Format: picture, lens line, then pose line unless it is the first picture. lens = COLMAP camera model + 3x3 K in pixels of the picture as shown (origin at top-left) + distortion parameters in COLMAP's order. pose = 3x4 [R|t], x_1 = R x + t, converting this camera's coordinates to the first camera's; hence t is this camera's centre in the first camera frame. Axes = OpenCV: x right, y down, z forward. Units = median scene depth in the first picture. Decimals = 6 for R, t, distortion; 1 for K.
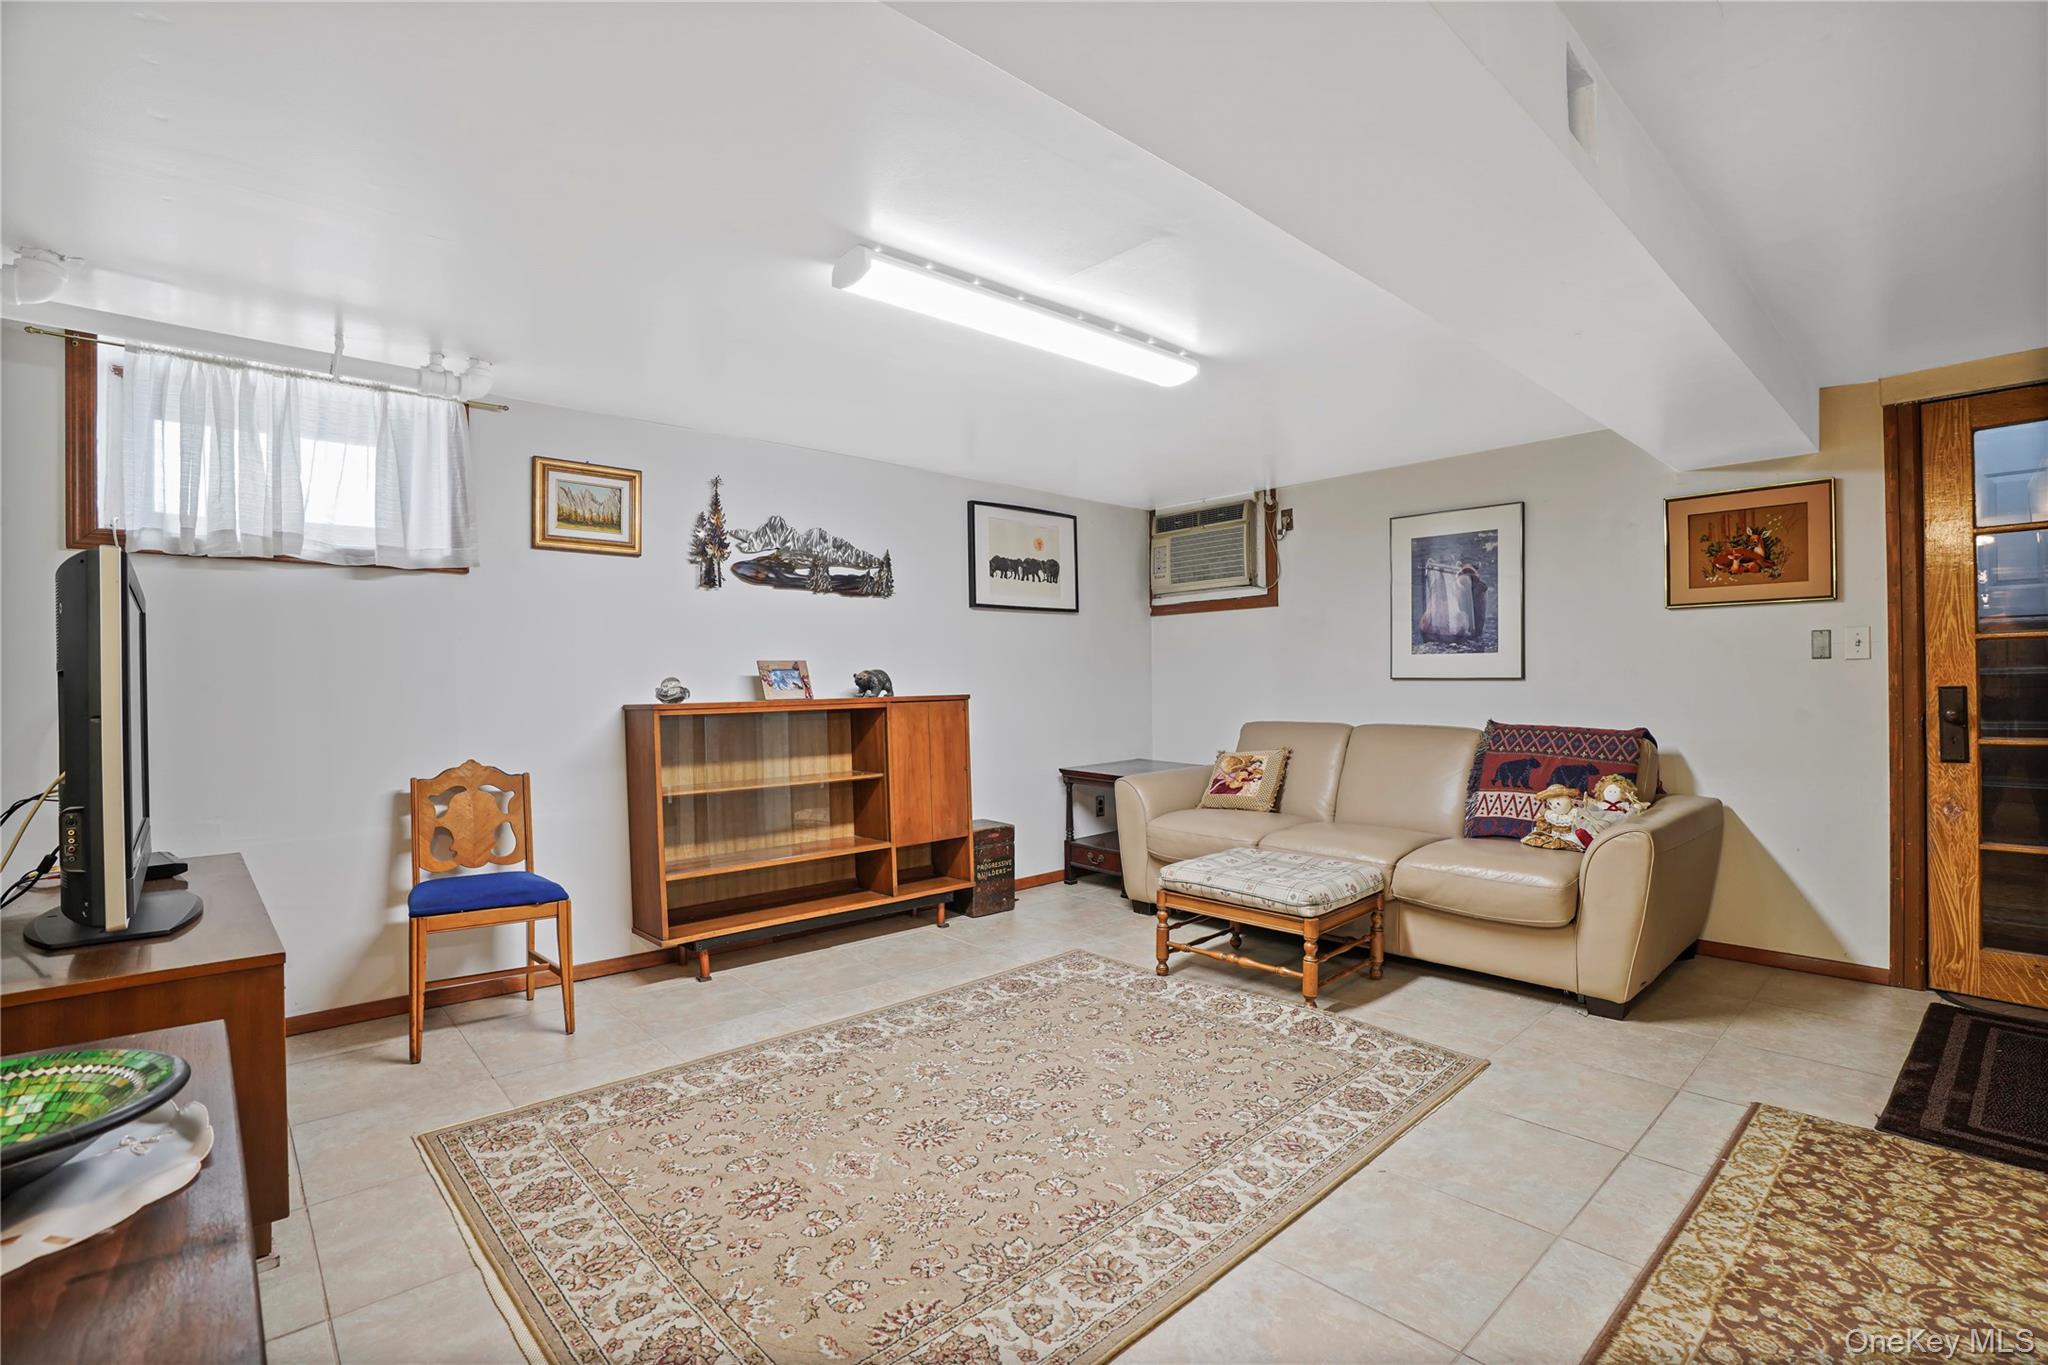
lens RADIAL K [[951.5, 0, 1037.1], [0, 951.5, 687.9], [0, 0, 1]] dist [-0.059705, 0.013661]
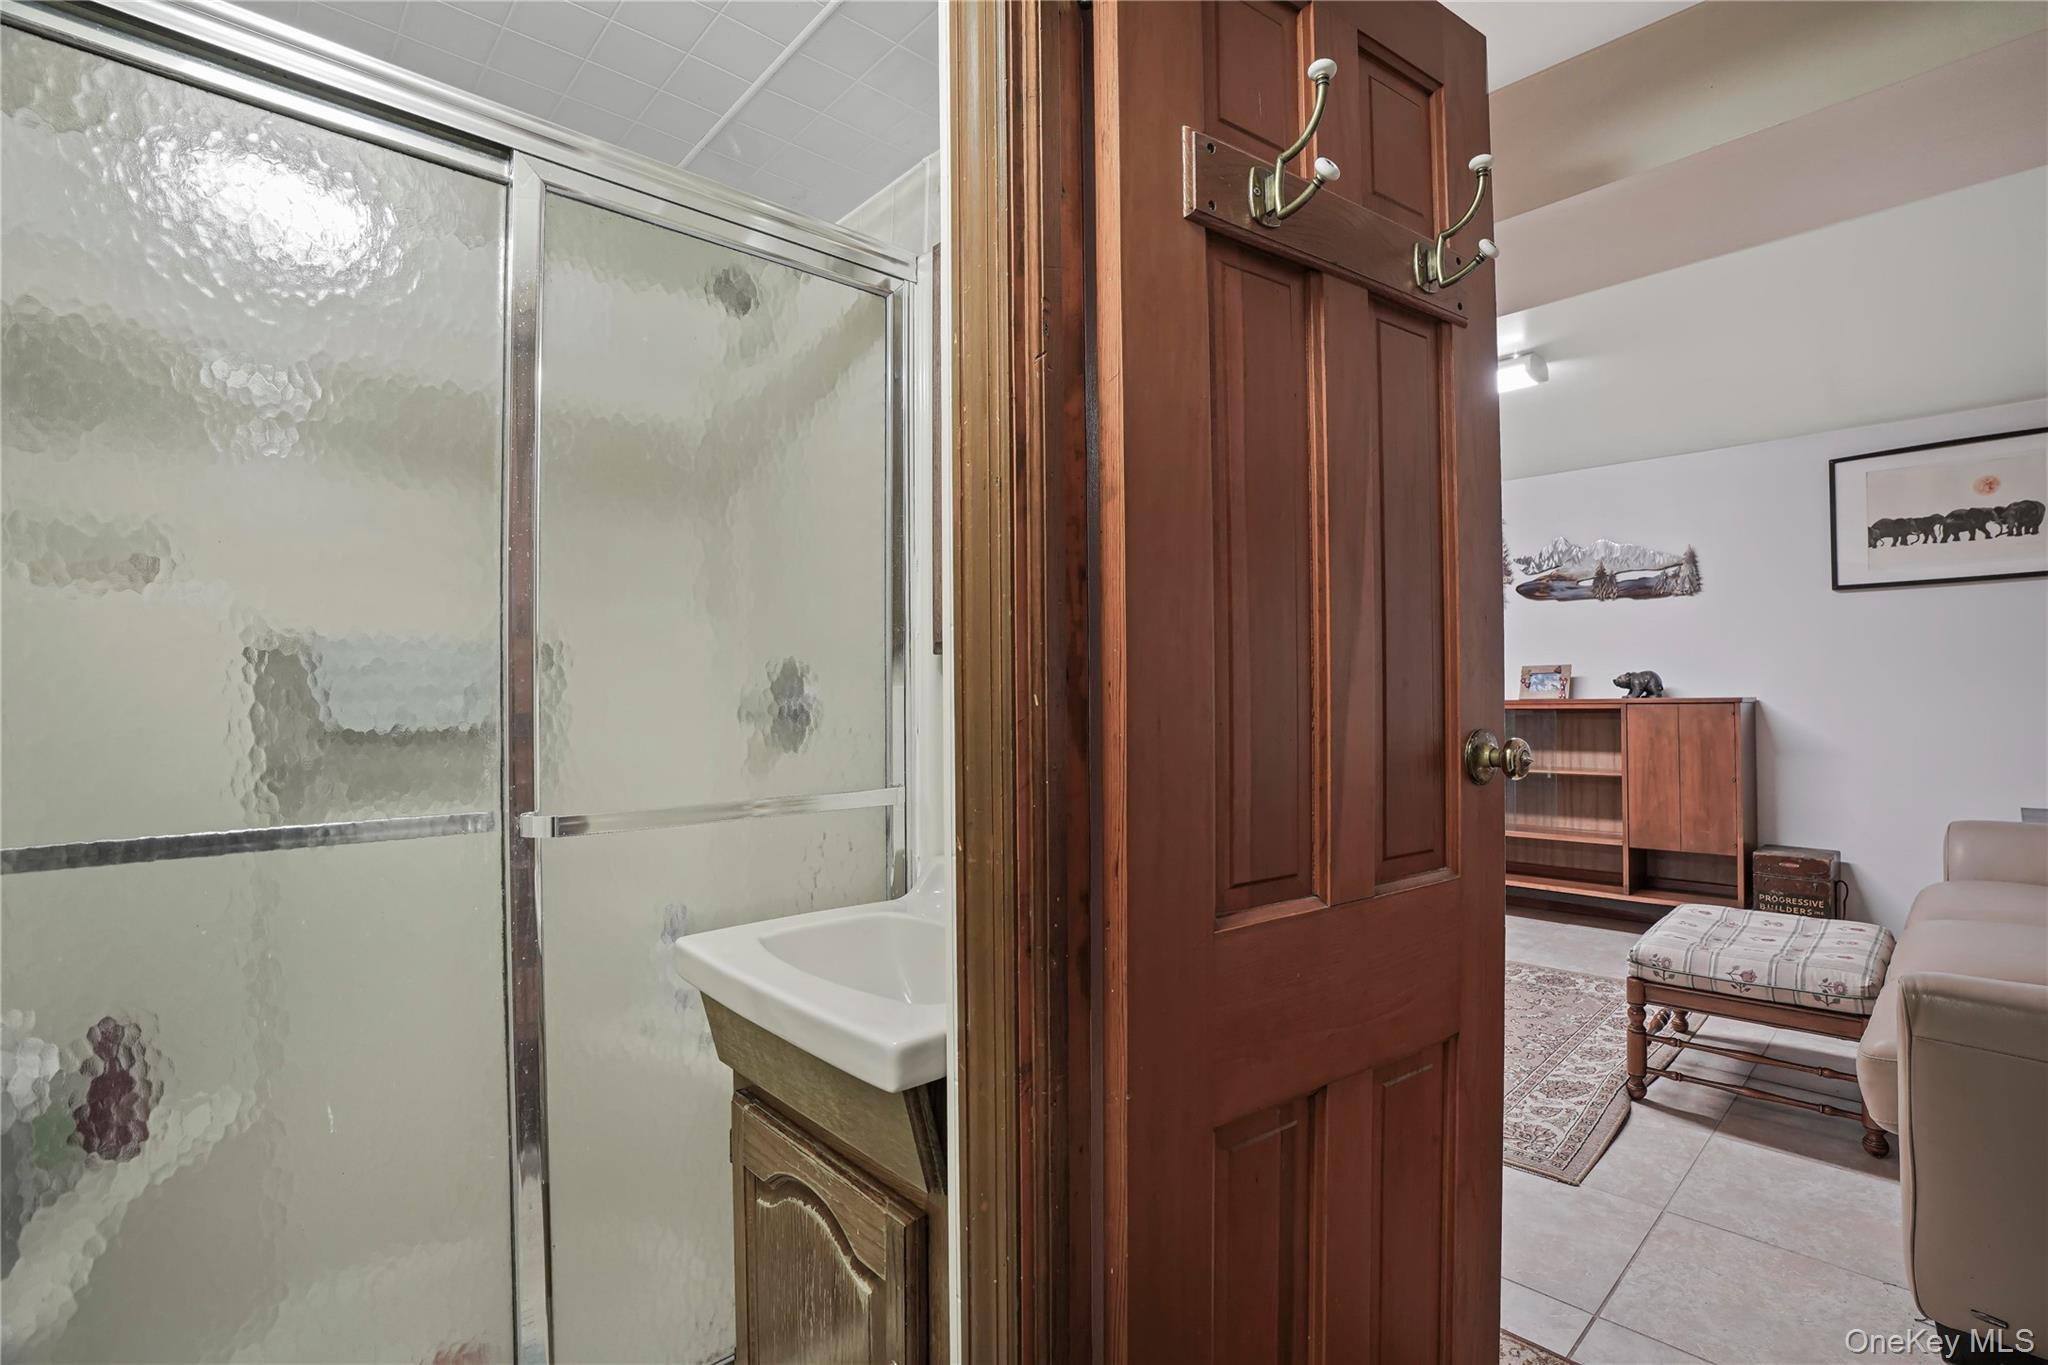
lens RADIAL K [[951.5, 0, 1021.0], [0, 951.5, 690.0], [0, 0, 1]] dist [-0.059705, 0.013661]
pose [[-0.006638, 0.006856, -0.999954, 1.147090], [0.006472, 0.999956, 0.006813, -0.014771], [0.999957, -0.006426, -0.006682, 0.490809]]
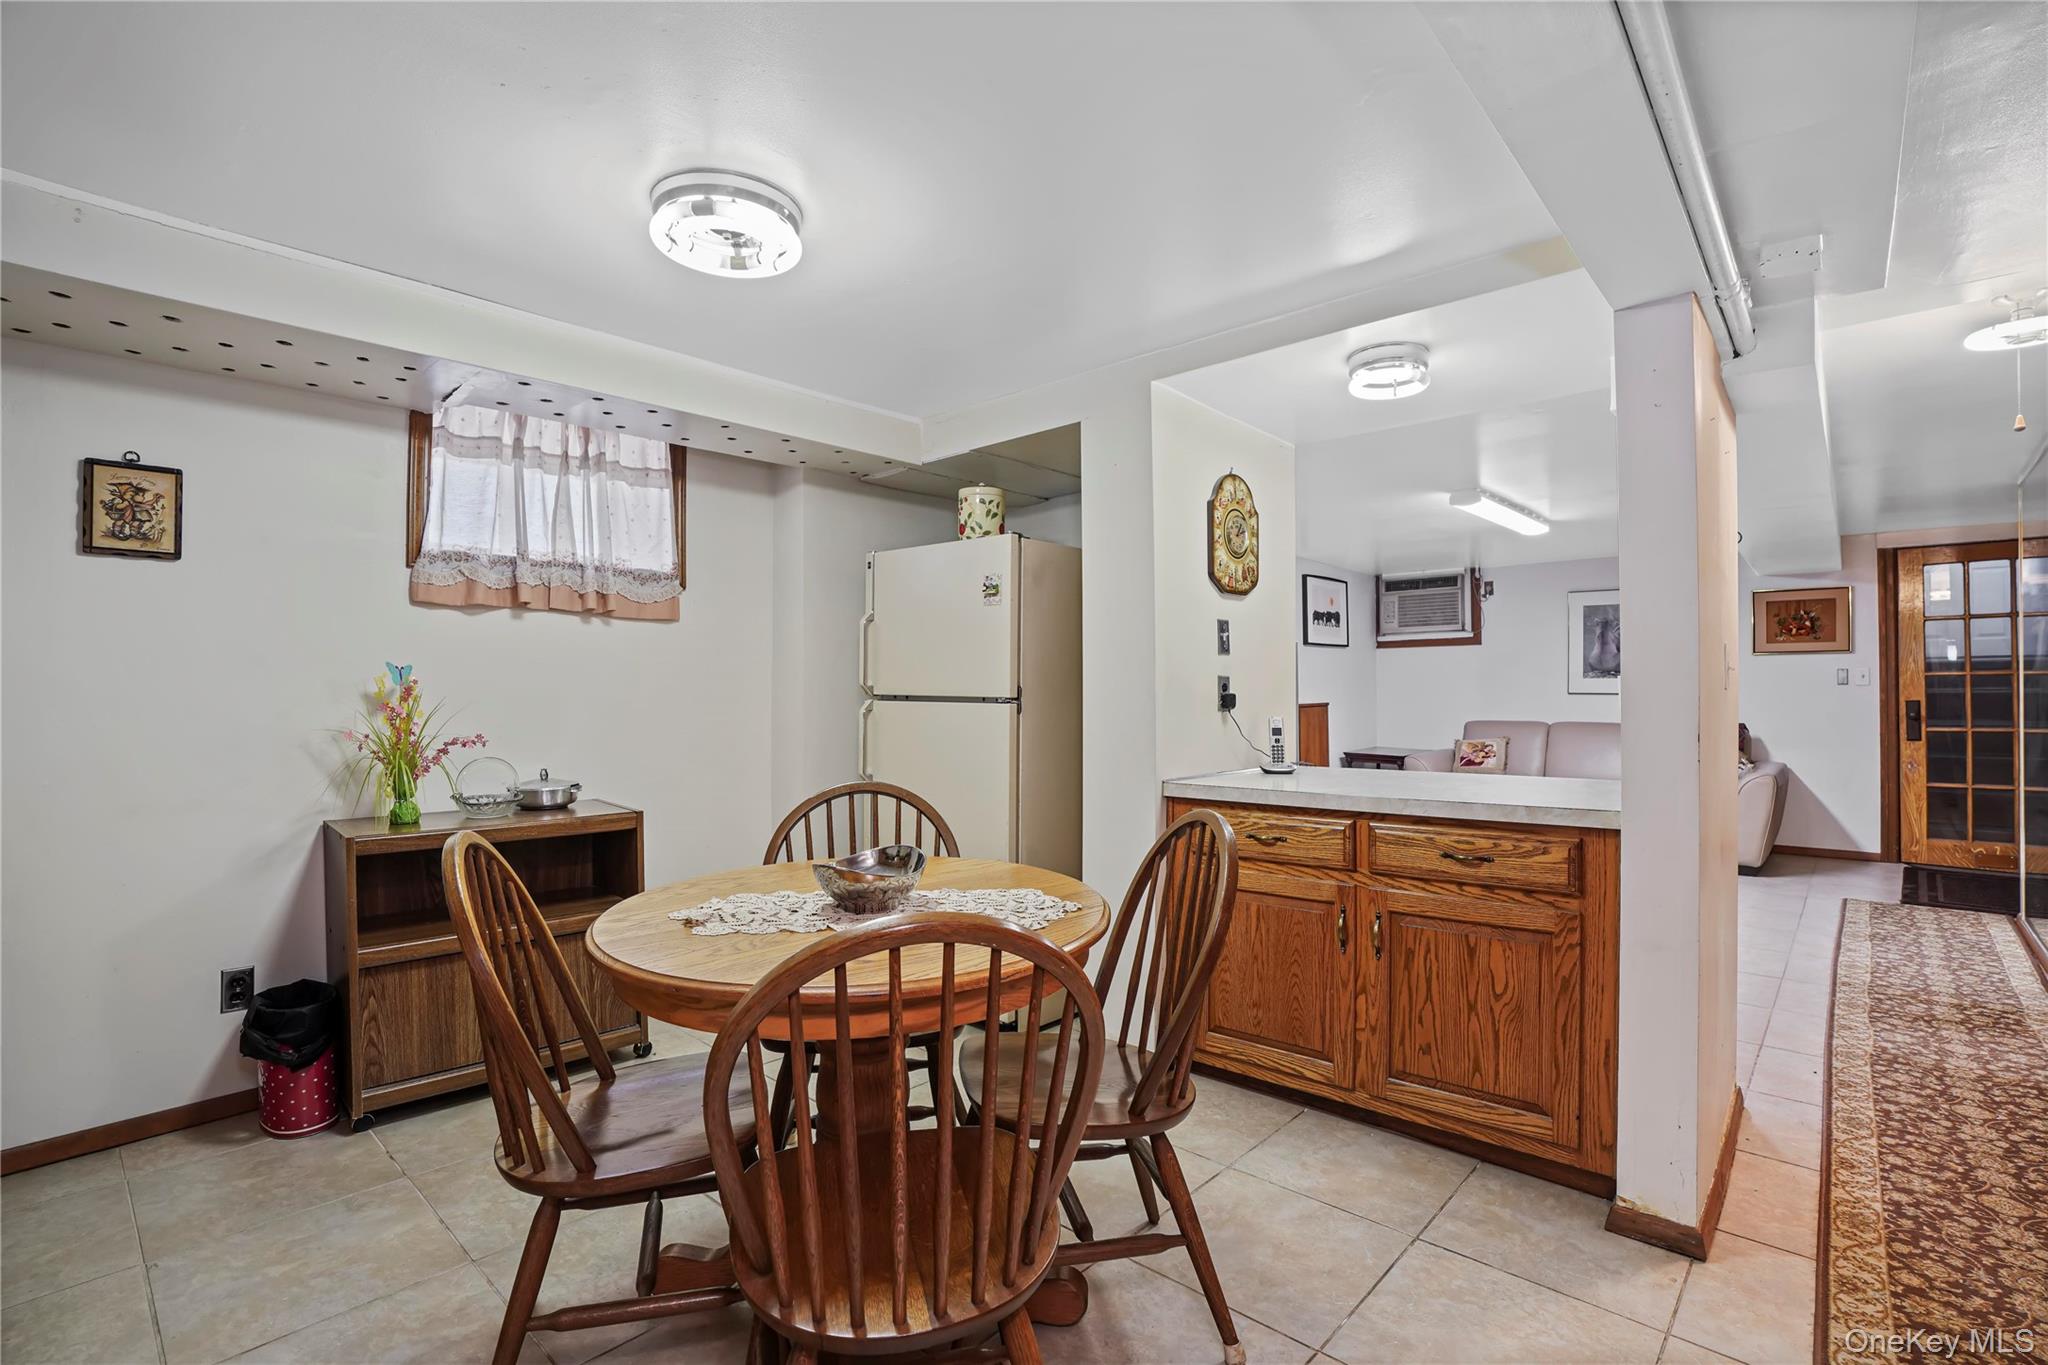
lens RADIAL K [[951.5, 0, 1041.4], [0, 951.5, 690.5], [0, 0, 1]] dist [-0.059705, 0.013661]
pose [[0.995823, 0.005022, 0.091172, -0.995414], [-0.004683, 0.999981, -0.003925, -0.006323], [-0.091190, 0.003482, 0.995827, -0.740143]]
